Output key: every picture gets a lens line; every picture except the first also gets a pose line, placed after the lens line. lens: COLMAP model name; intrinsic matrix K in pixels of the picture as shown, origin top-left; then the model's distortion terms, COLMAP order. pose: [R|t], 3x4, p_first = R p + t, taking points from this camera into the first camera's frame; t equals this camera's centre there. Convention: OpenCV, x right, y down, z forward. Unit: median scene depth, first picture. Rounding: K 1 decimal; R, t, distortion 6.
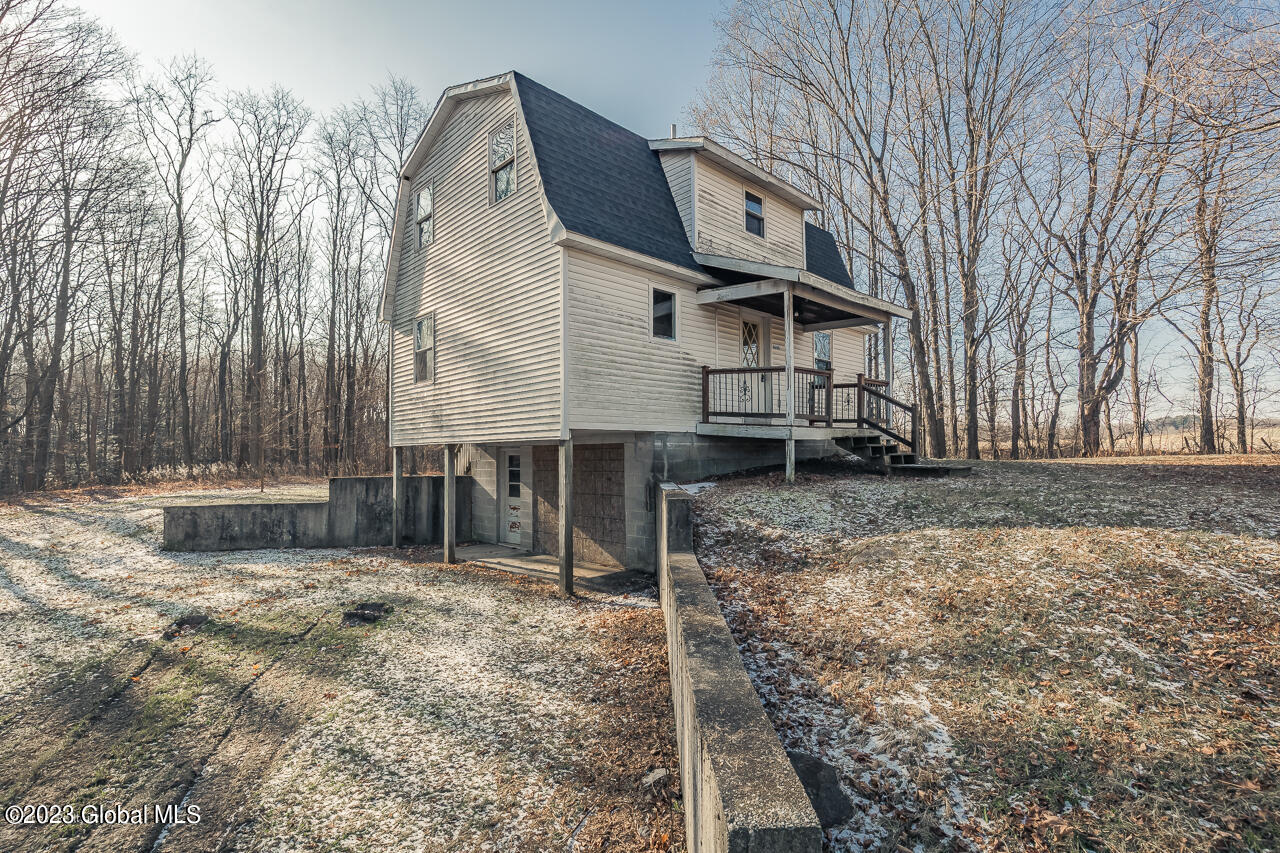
lens RADIAL K [[581.4, 0, 640.6], [0, 581.4, 432.1], [0, 0, 1]] dist [0.000328, -0.000394]
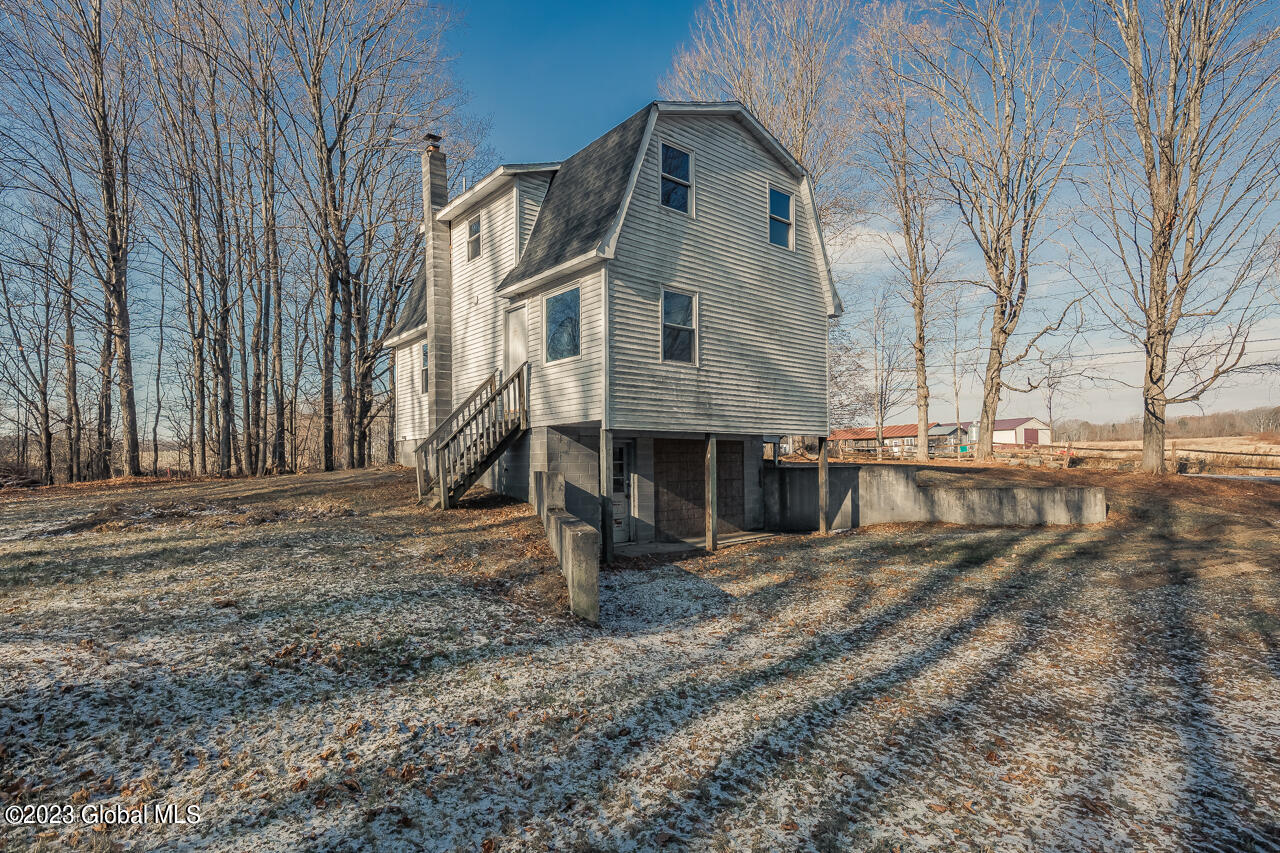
lens RADIAL K [[645.6, 0, 653.1], [0, 645.6, 451.0], [0, 0, 1]] dist [-0.004986, -0.000226]
pose [[0.070511, 0.030098, 0.997057, -1.253837], [-0.031764, 0.999106, -0.027913, 0.074592], [-0.997005, -0.029702, 0.071404, 0.879882]]
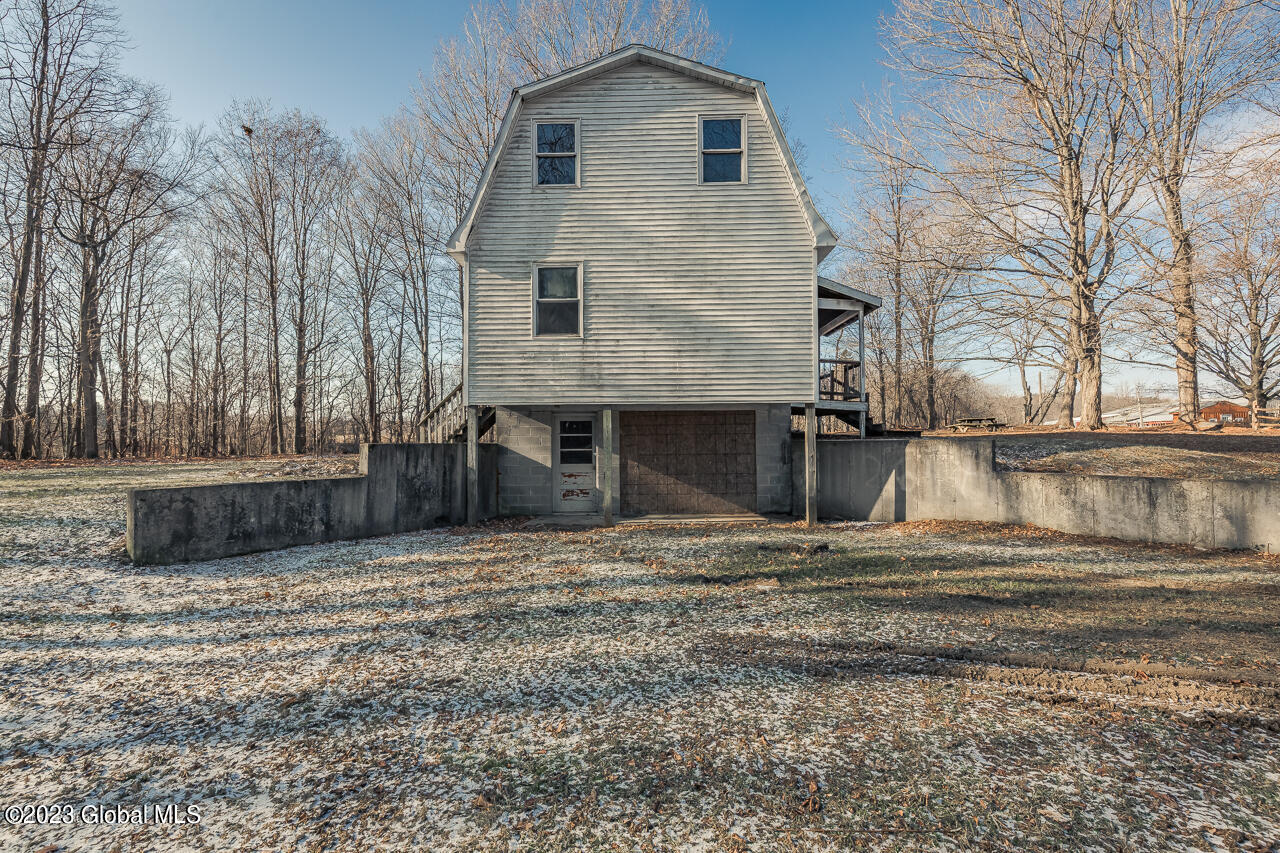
lens RADIAL K [[581.4, 0, 641.9], [0, 581.4, 425.9], [0, 0, 1]] dist [0.000328, -0.000394]
pose [[0.718943, 0.023672, 0.694666, -0.826986], [-0.027991, 0.999595, -0.005093, 0.051584], [-0.694505, -0.015783, 0.719315, 0.229314]]
